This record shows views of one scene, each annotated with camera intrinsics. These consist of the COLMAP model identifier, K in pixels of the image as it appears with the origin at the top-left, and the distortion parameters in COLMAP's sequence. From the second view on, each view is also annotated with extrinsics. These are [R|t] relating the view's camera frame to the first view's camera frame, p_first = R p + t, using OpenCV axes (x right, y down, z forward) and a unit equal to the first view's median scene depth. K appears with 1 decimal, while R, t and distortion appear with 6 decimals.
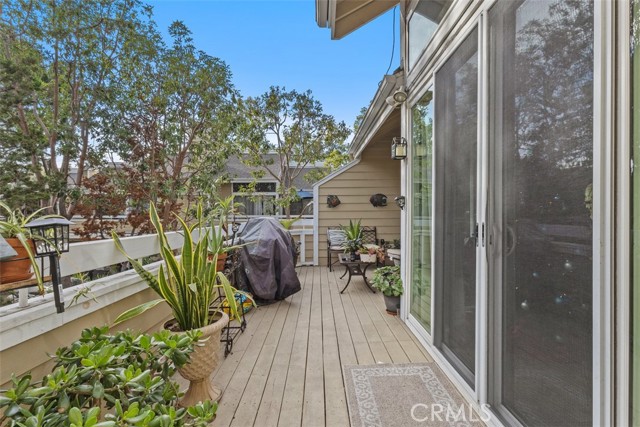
lens RADIAL K [[299.6, 0, 319.1], [0, 299.6, 213.9], [0, 0, 1]] dist [0.003300, 0.000826]
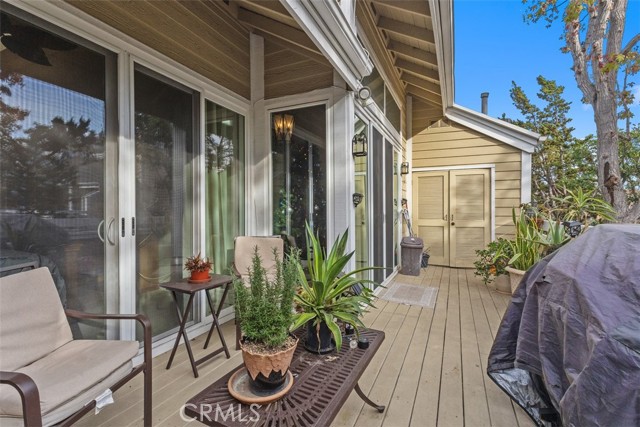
lens RADIAL K [[299.6, 0, 317.1], [0, 299.6, 211.4], [0, 0, 1]] dist [0.003300, 0.000826]
pose [[-0.904155, 0.001643, 0.427202, -0.006513], [0.002002, 0.999998, 0.000391, -0.000371], [-0.427200, 0.001209, -0.904156, 0.442574]]
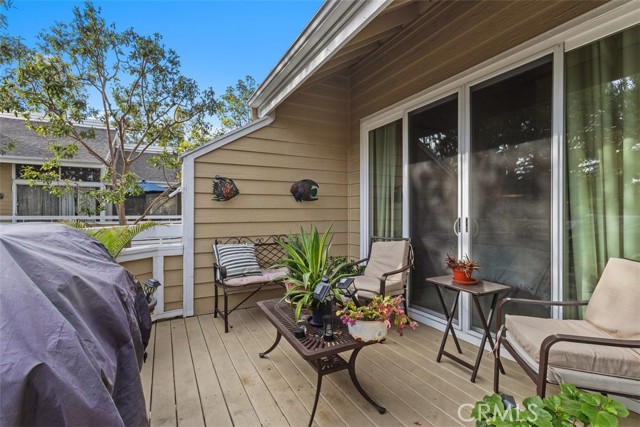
lens RADIAL K [[299.6, 0, 323.1], [0, 299.6, 215.1], [0, 0, 1]] dist [0.003300, 0.000826]
pose [[0.883435, -0.001598, 0.468552, -0.022145], [-0.000171, 0.999993, 0.003731, 0.000352], [-0.468554, -0.003376, 0.883428, 0.212741]]
